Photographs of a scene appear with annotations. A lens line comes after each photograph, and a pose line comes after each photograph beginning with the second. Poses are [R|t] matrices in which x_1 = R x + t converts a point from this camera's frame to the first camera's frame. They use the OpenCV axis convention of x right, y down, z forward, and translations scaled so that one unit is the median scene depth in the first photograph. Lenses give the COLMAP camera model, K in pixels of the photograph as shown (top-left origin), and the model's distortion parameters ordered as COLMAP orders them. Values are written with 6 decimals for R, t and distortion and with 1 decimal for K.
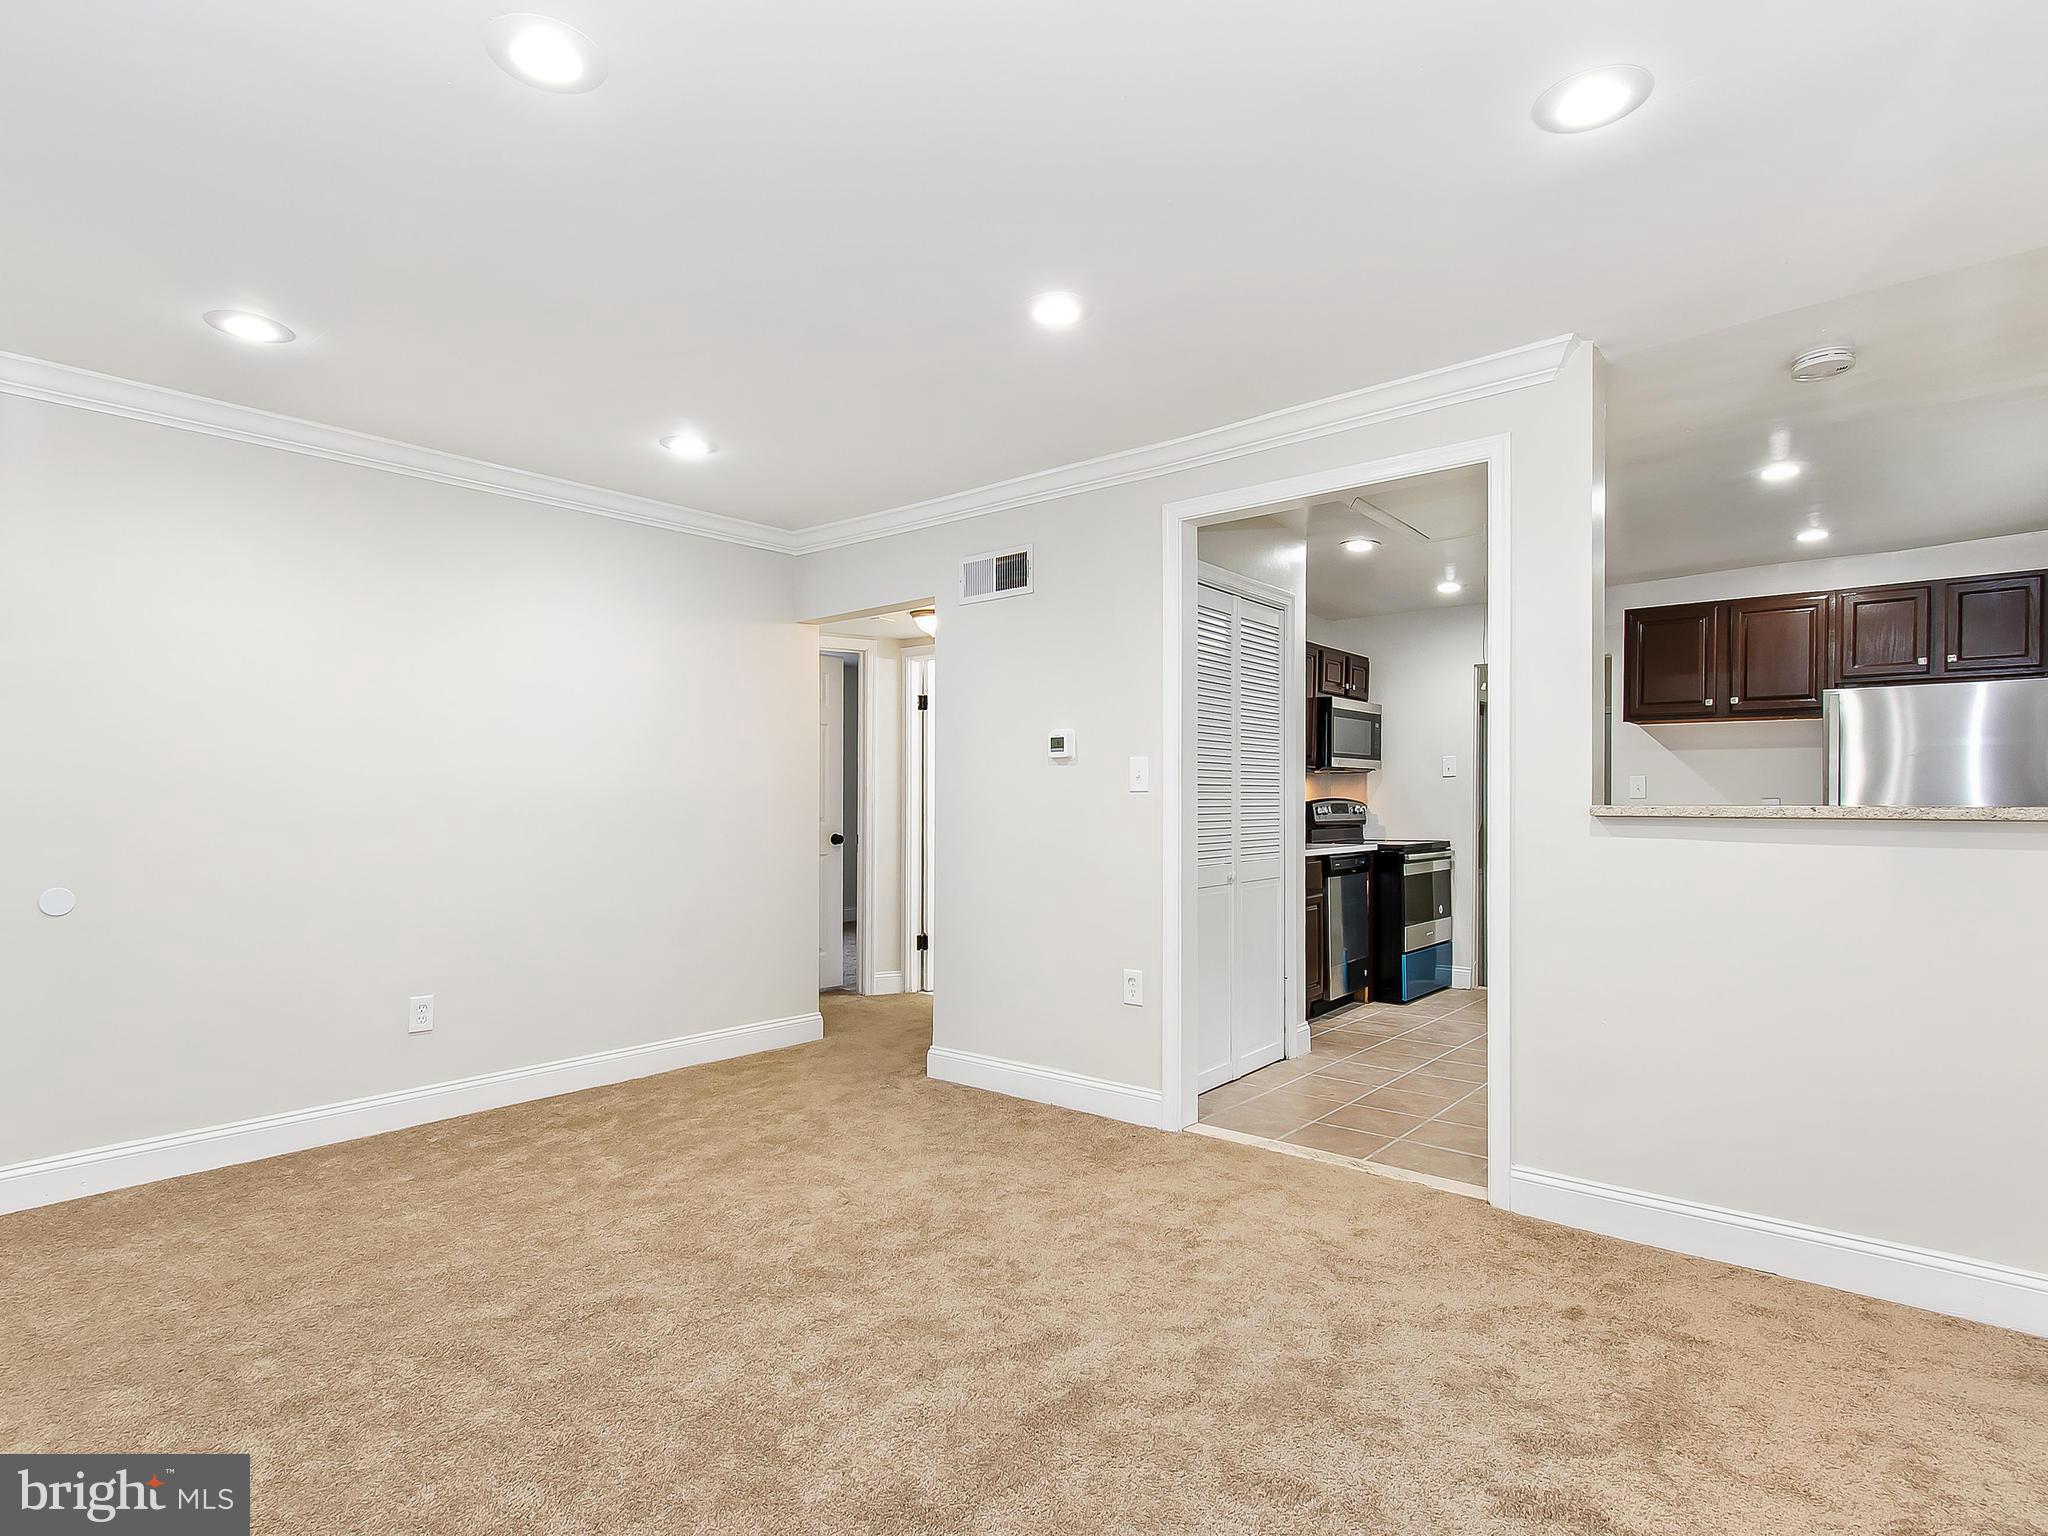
lens RADIAL K [[1068.3, 0, 1025.0], [0, 1068.3, 805.3], [0, 0, 1]] dist [-0.005877, -0.000886]
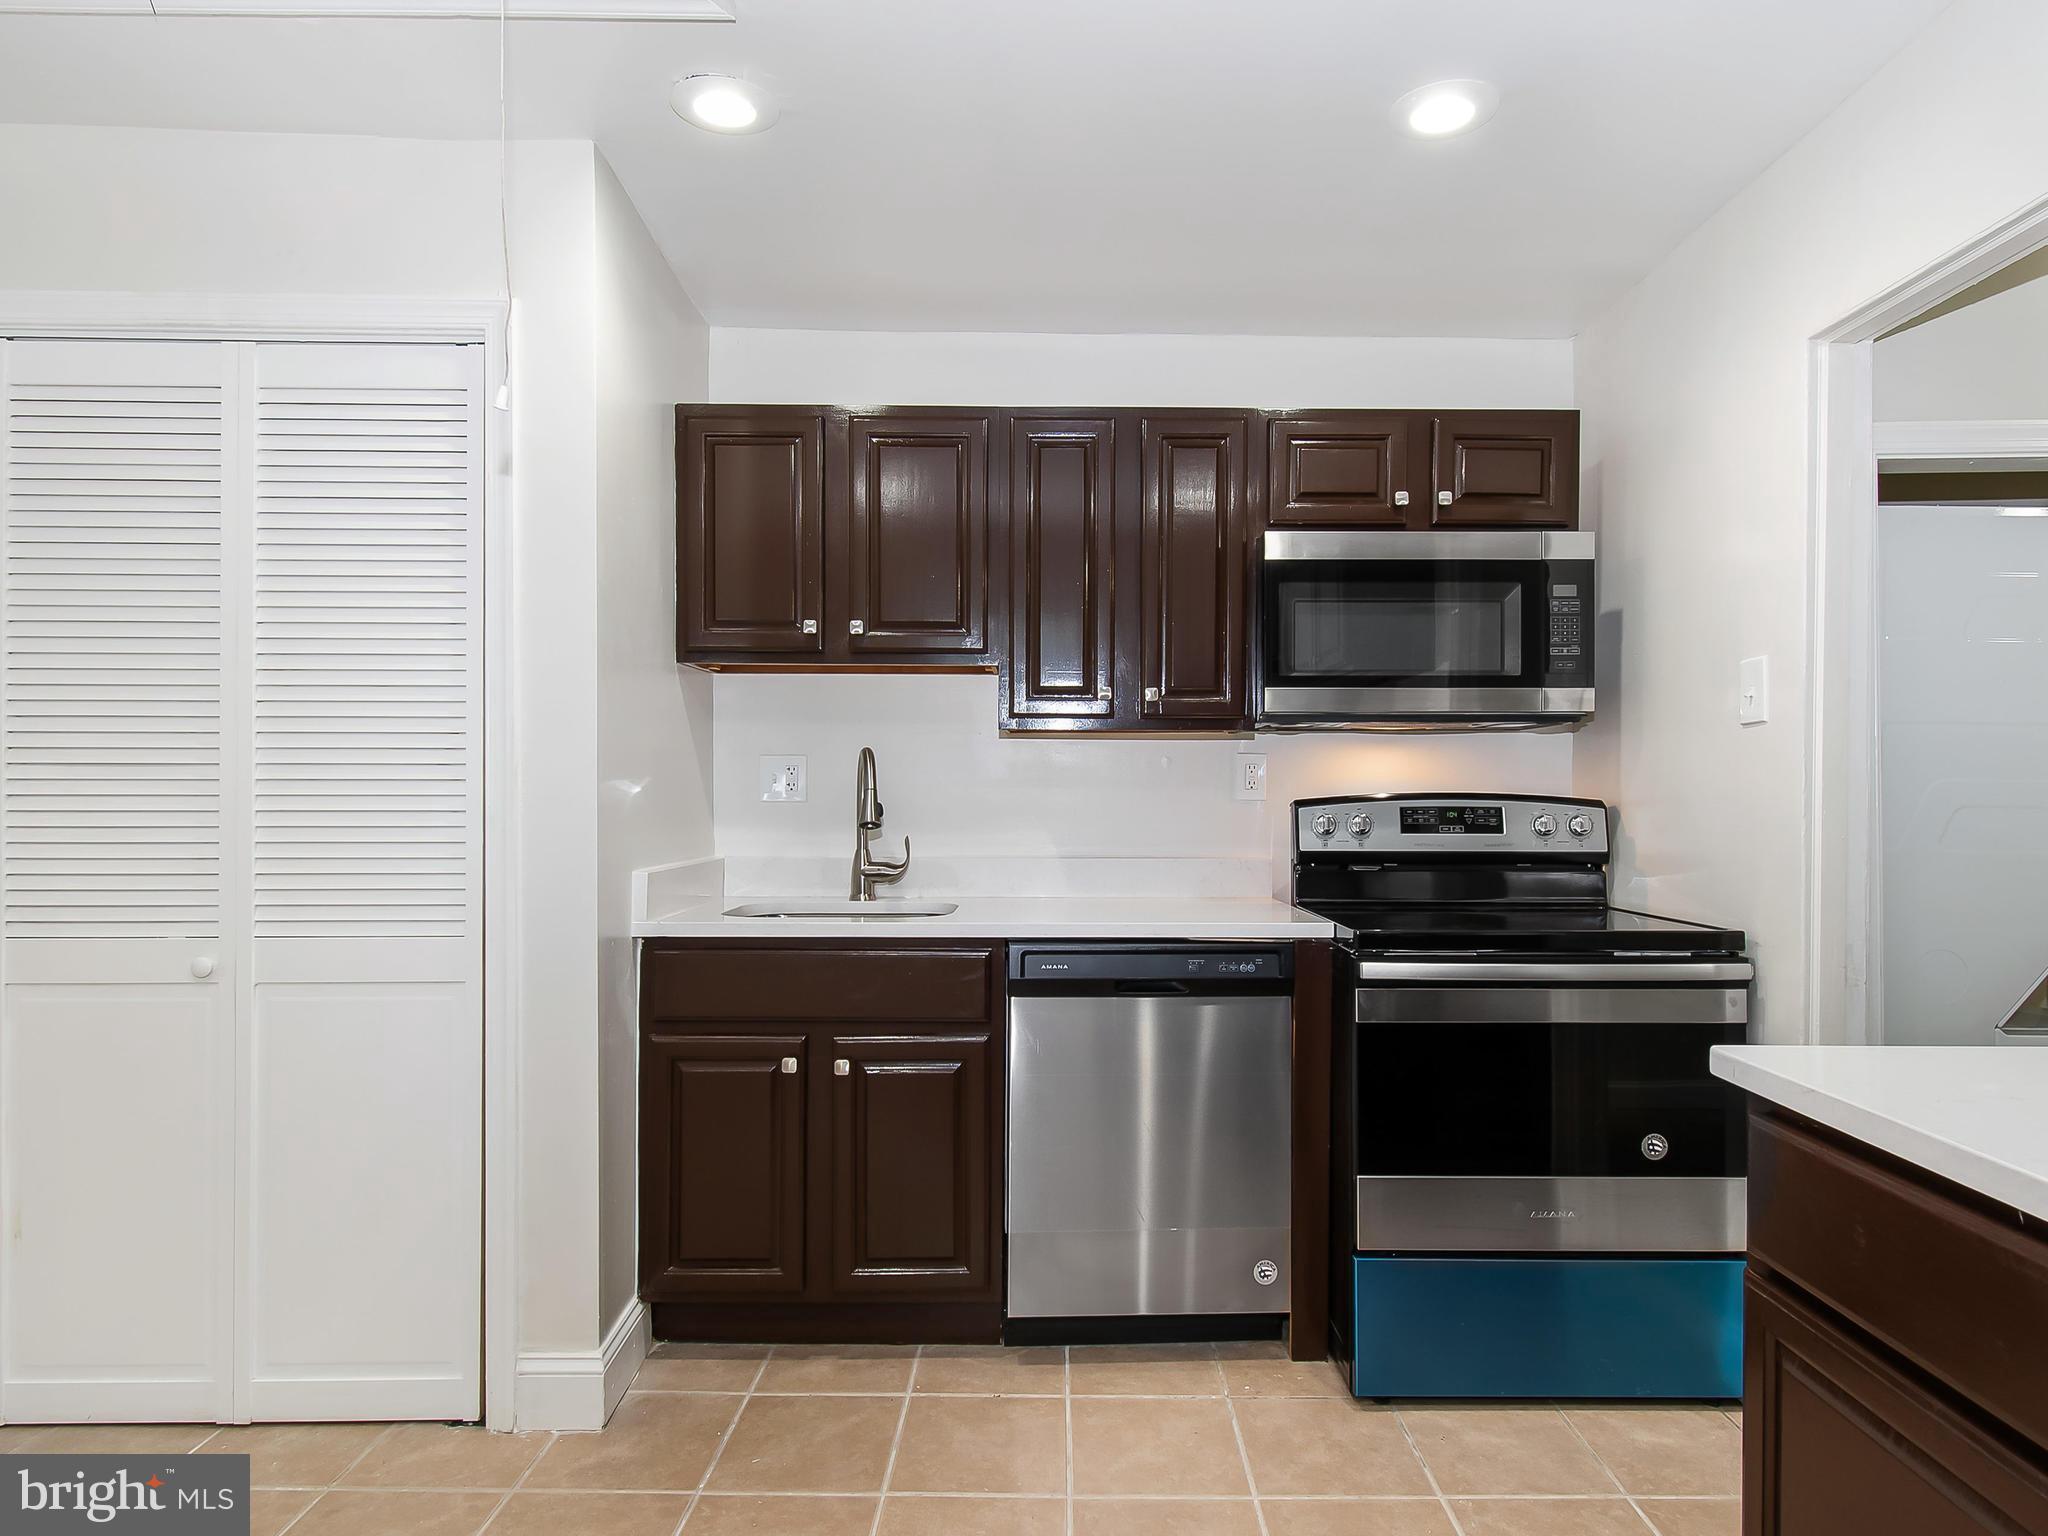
lens RADIAL K [[1132.9, 0, 1053.8], [0, 1132.9, 786.9], [0, 0, 1]] dist [0.004963, -0.000685]
pose [[0.645893, -0.002220, -0.763425, 0.603760], [-0.005562, 0.999956, -0.007614, -0.005959], [0.763408, 0.009164, 0.645852, 0.736292]]
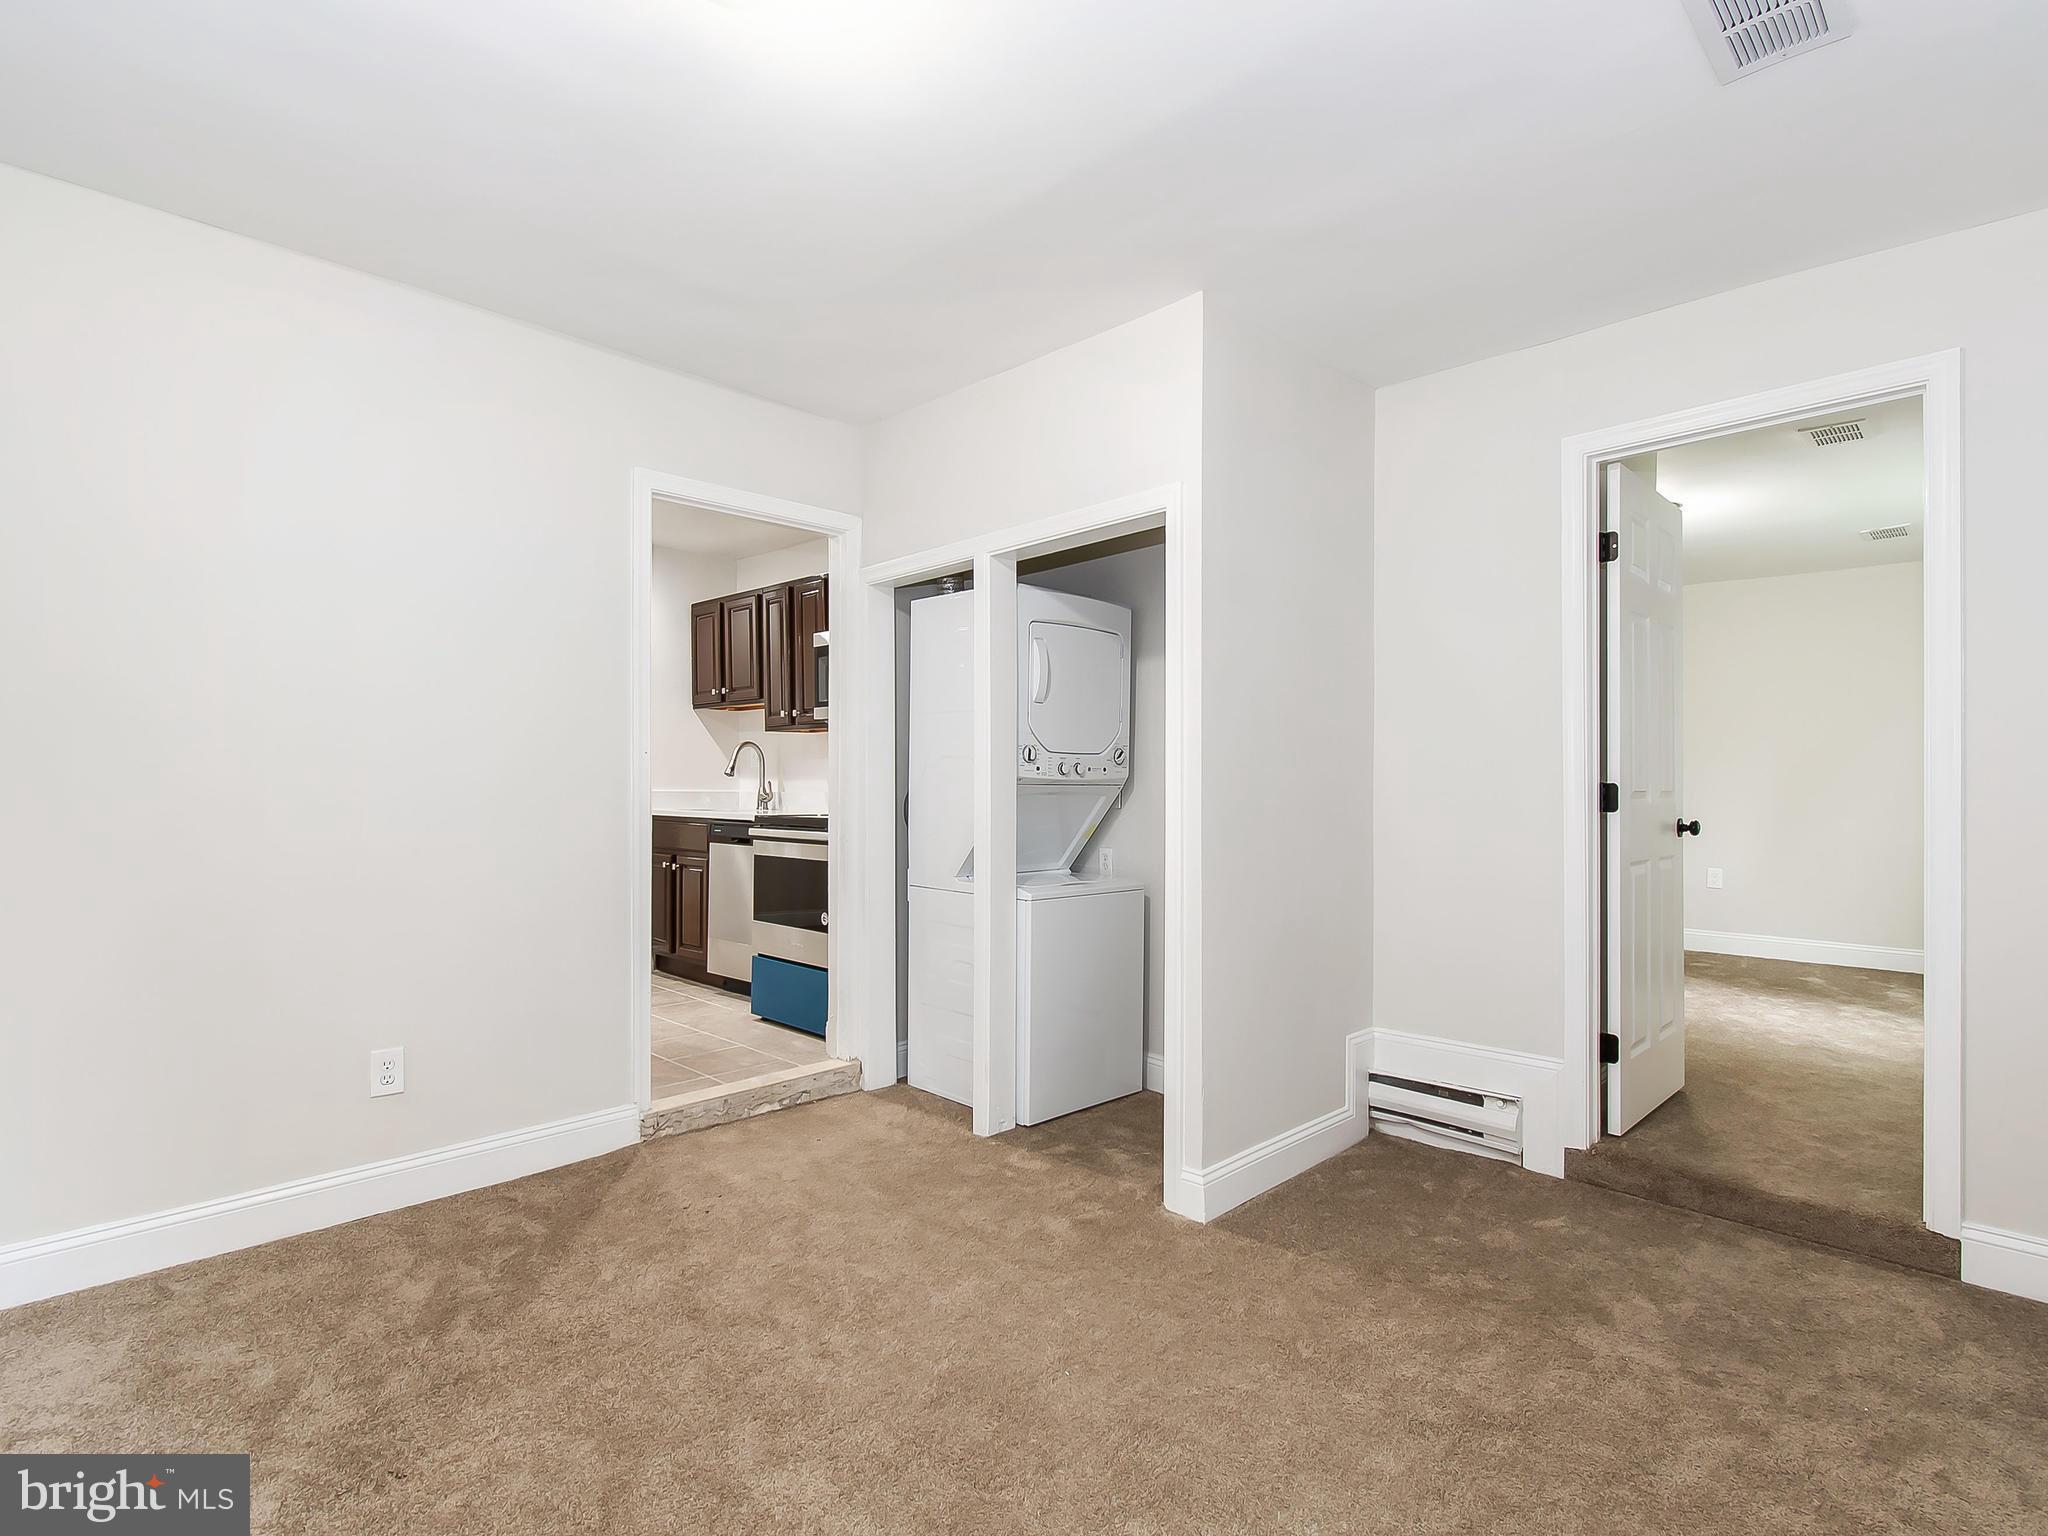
lens RADIAL K [[1132.9, 0, 1053.8], [0, 1132.9, 786.9], [0, 0, 1]] dist [0.004963, -0.000685]
pose [[-0.120743, 0.009621, -0.992637, 1.246325], [0.002415, 0.999953, 0.009398, 0.008532], [0.992681, -0.001262, -0.120761, 1.417399]]
